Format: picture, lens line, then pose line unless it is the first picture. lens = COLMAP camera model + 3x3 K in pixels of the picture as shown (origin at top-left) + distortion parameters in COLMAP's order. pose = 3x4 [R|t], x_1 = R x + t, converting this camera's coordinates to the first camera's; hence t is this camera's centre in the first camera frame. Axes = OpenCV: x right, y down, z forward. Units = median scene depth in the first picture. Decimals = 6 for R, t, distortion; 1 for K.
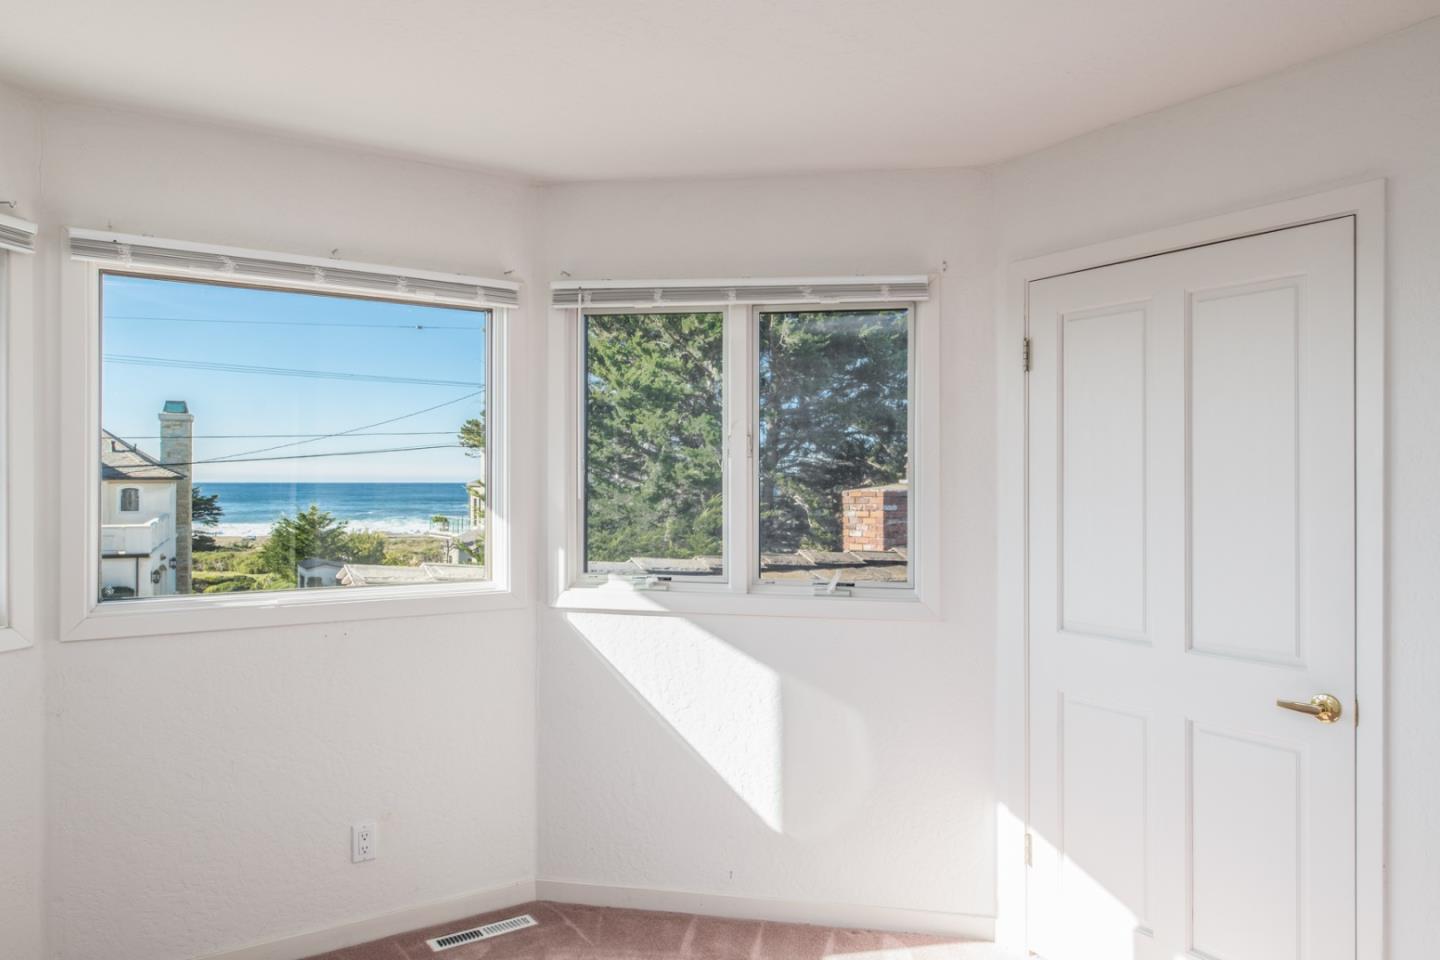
lens RADIAL K [[990.8, 0, 731.1], [0, 990.8, 476.1], [0, 0, 1]] dist [0.006053, -0.003790]
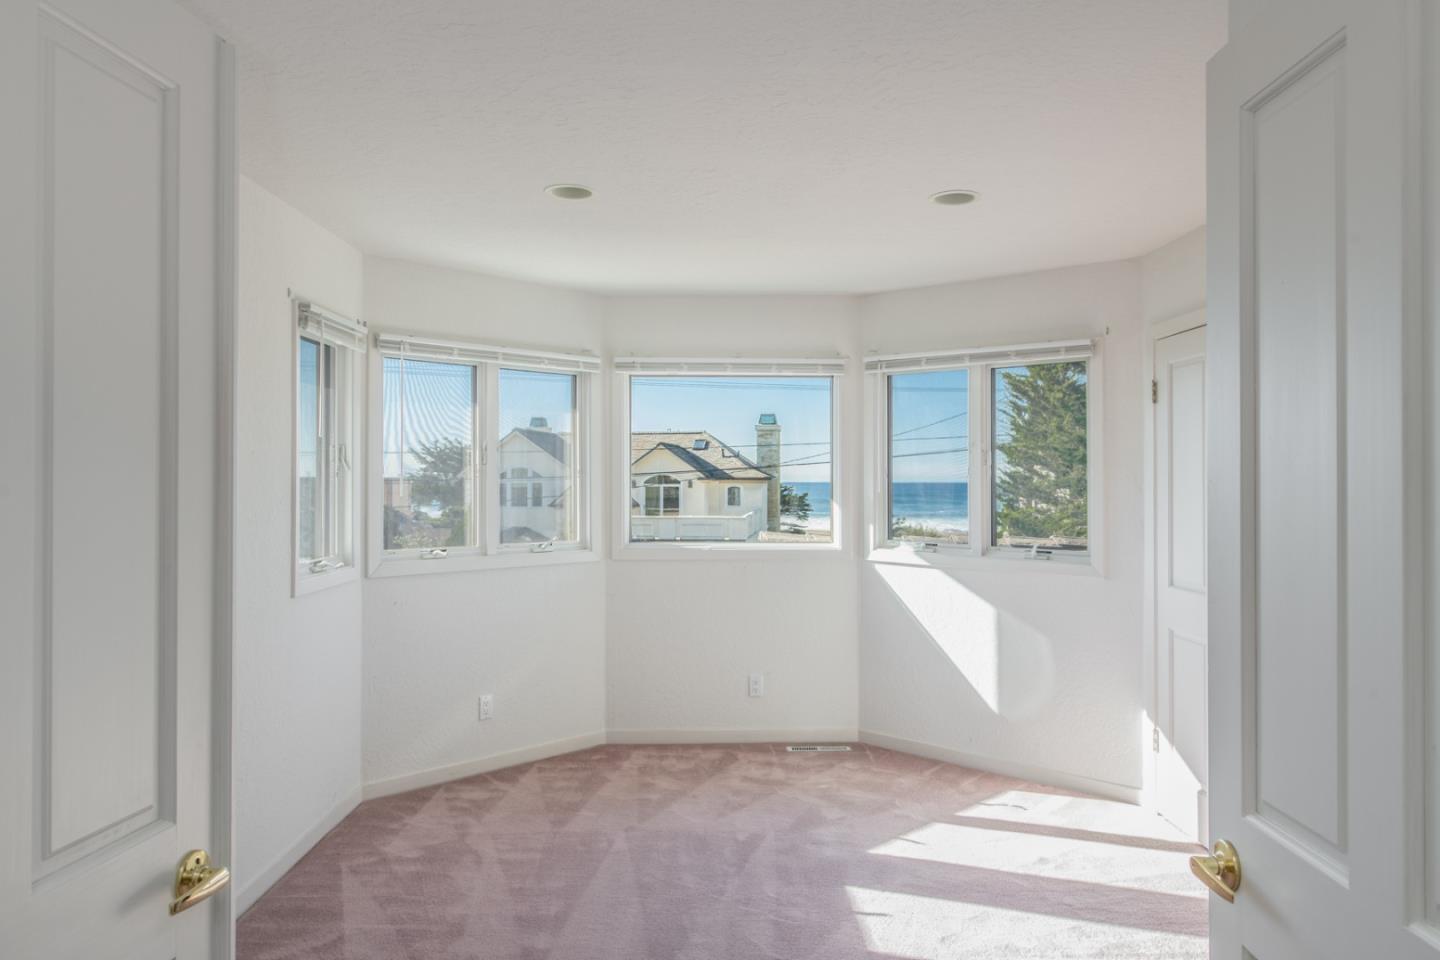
lens RADIAL K [[990.8, 0, 731.1], [0, 990.8, 476.1], [0, 0, 1]] dist [0.006053, -0.003790]
pose [[0.846898, -0.002654, -0.531749, 0.484816], [0.002677, 0.999996, -0.000727, -0.002721], [0.531749, -0.000808, 0.846902, -0.469904]]
